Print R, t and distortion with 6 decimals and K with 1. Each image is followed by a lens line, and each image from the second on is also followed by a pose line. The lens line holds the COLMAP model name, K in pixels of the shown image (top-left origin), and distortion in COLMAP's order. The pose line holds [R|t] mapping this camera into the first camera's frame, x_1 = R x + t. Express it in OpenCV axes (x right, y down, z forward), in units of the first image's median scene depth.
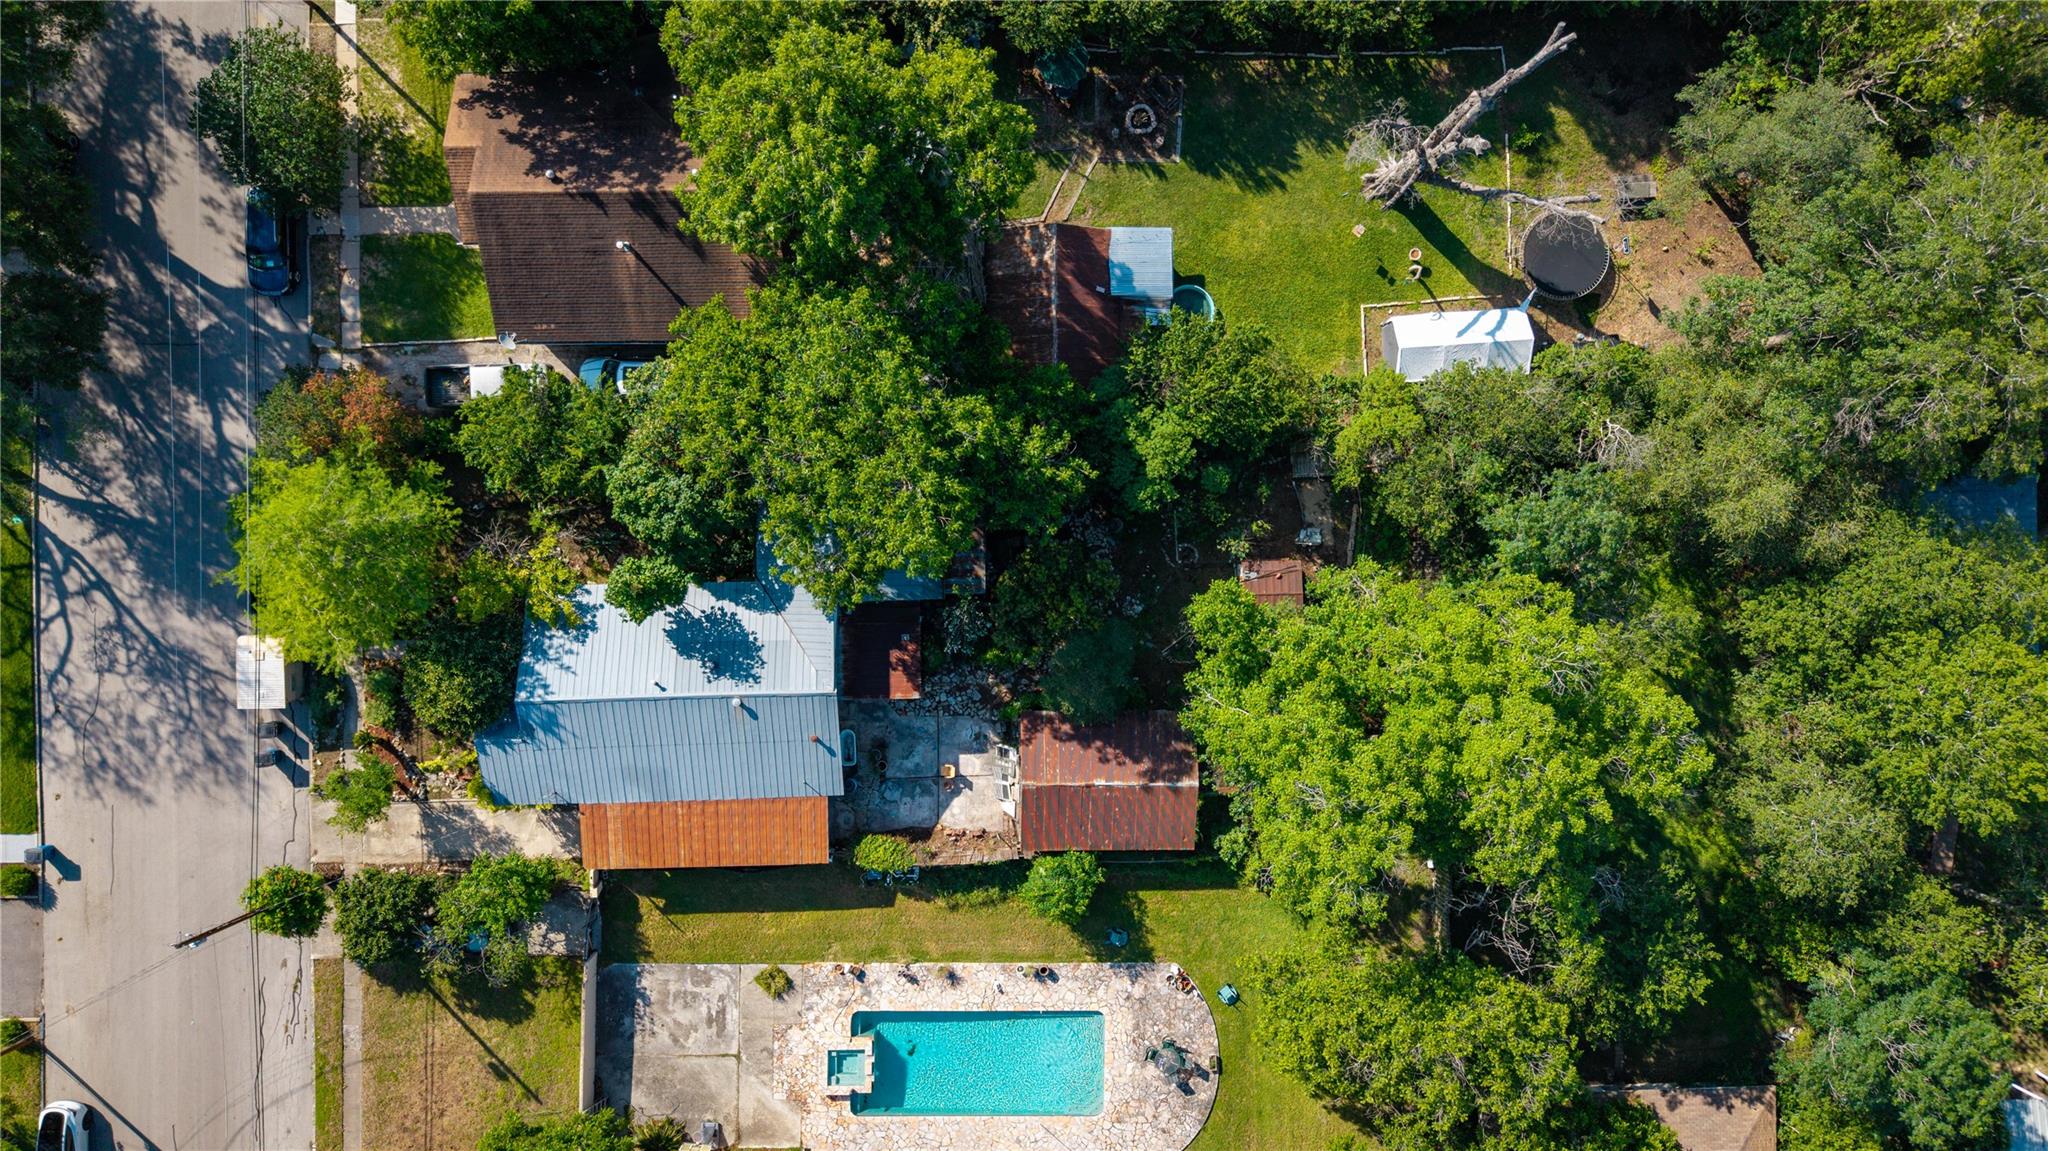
lens RADIAL K [[1344.3, 0, 1024.0], [0, 1344.3, 575.5], [0, 0, 1]] dist [0.018312, -0.031283]
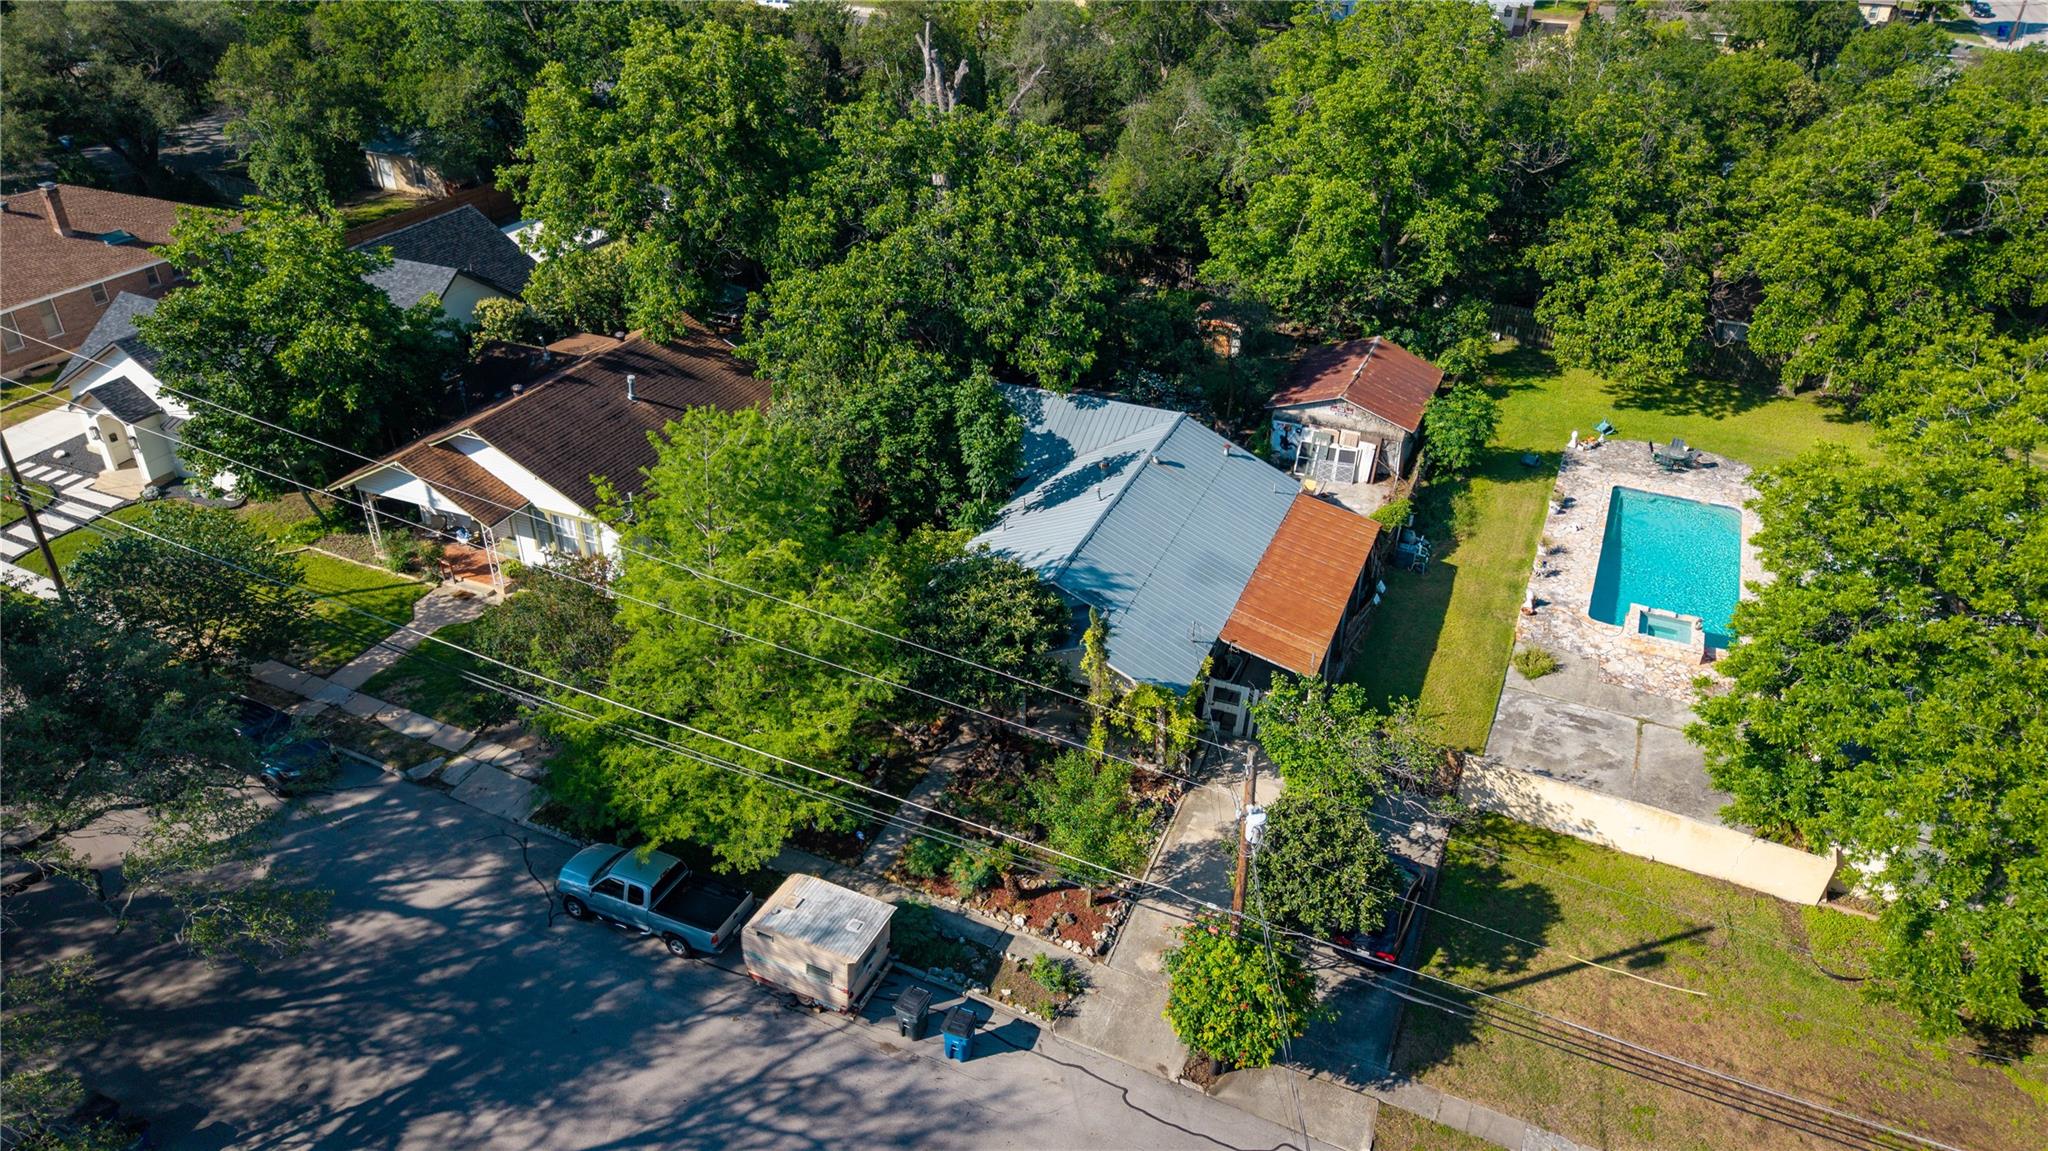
lens RADIAL K [[1355.6, 0, 1023.8], [0, 1355.6, 570.4], [0, 0, 1]] dist [0.002376, 0.000608]
pose [[0.407435, -0.500564, 0.763828, -0.865834], [0.913086, 0.208234, -0.350588, 0.305016], [0.016437, 0.840282, 0.541900, 0.569448]]
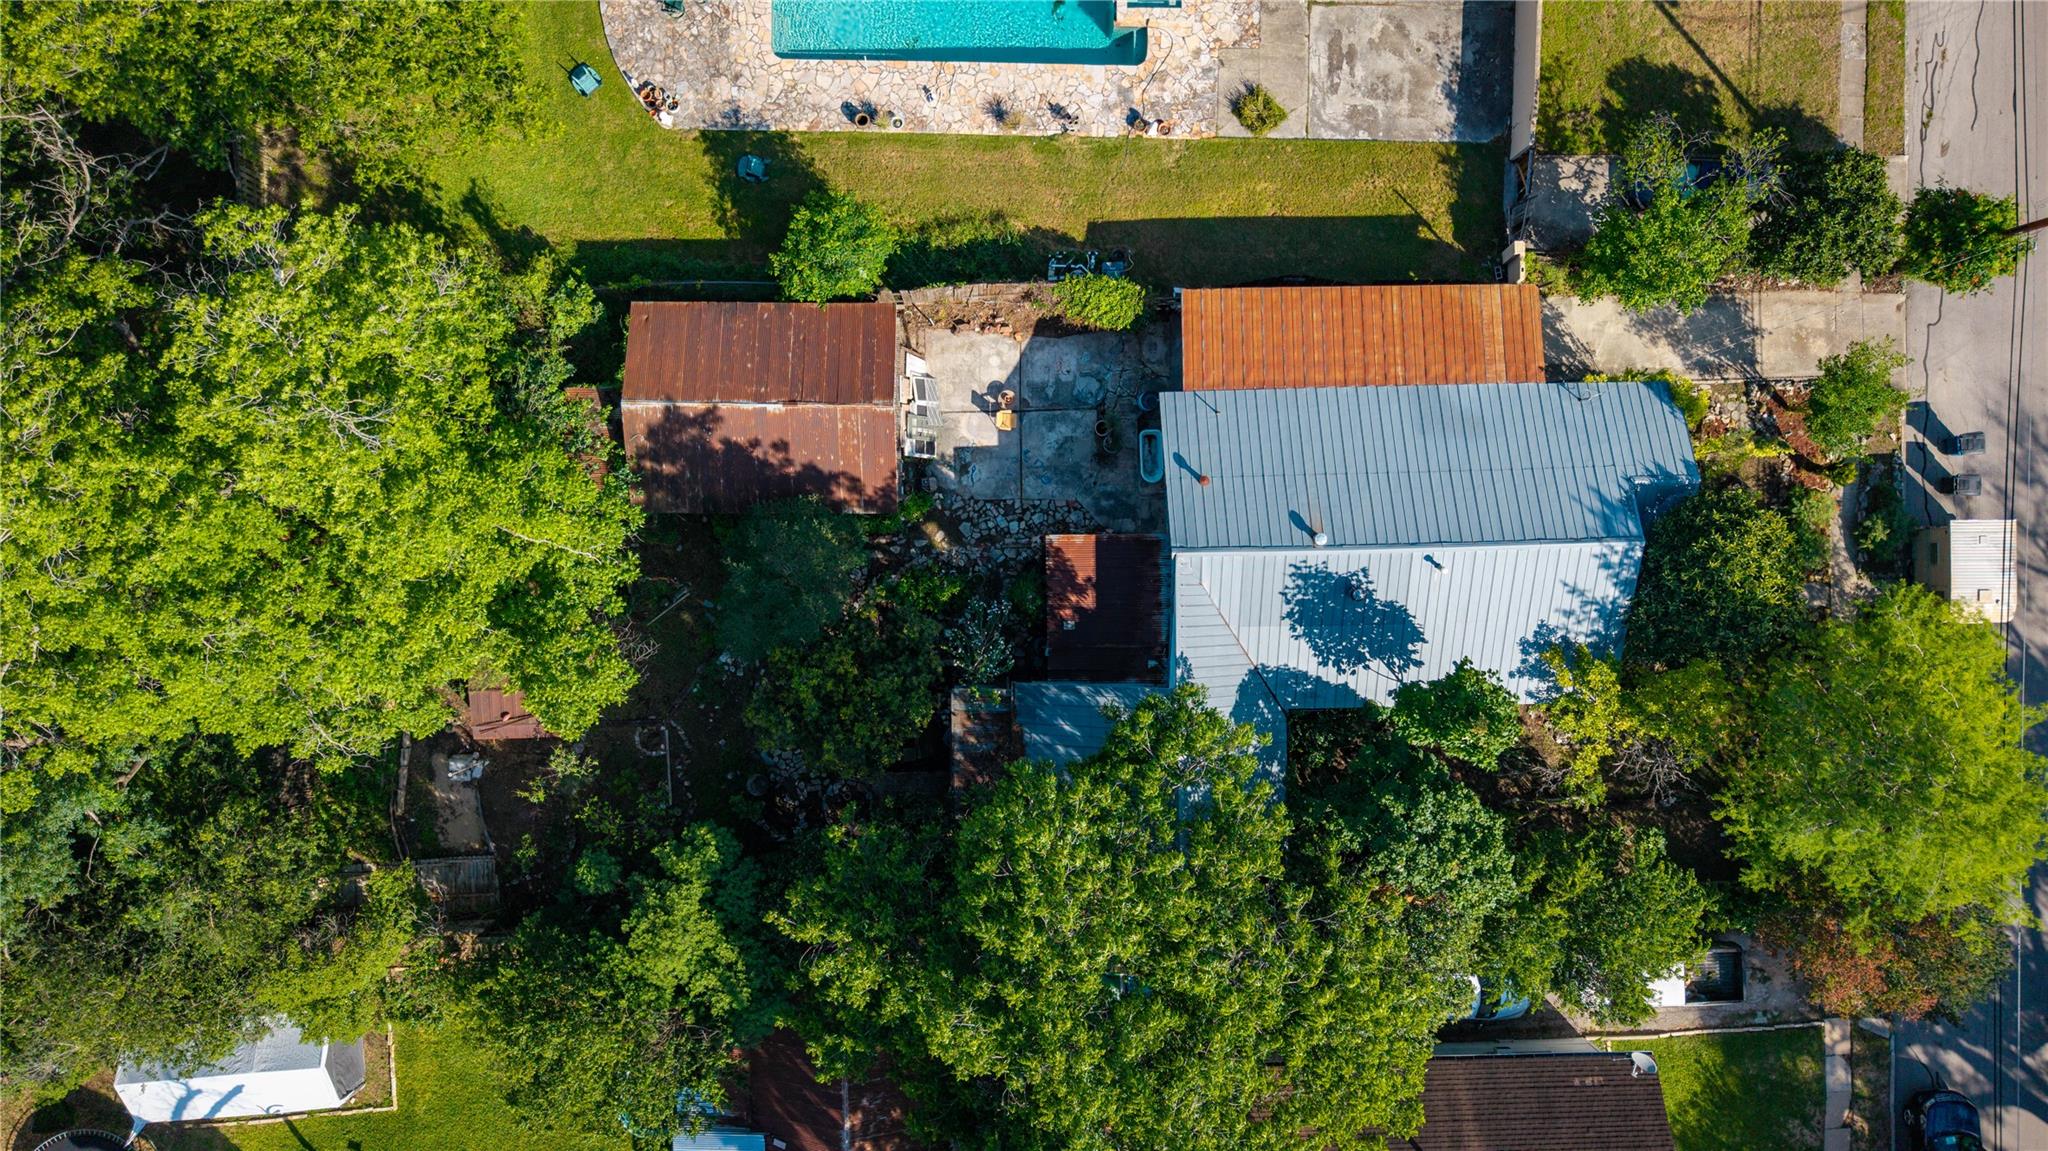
lens RADIAL K [[1364.1, 0, 1033.4], [0, 1364.1, 578.3], [0, 0, 1]] dist [0.011645, 0.000086]
pose [[-0.997840, 0.003080, -0.065613, -0.025439], [-0.000376, -0.999152, -0.041175, 0.095851], [-0.065684, -0.041062, 0.996995, 0.313755]]
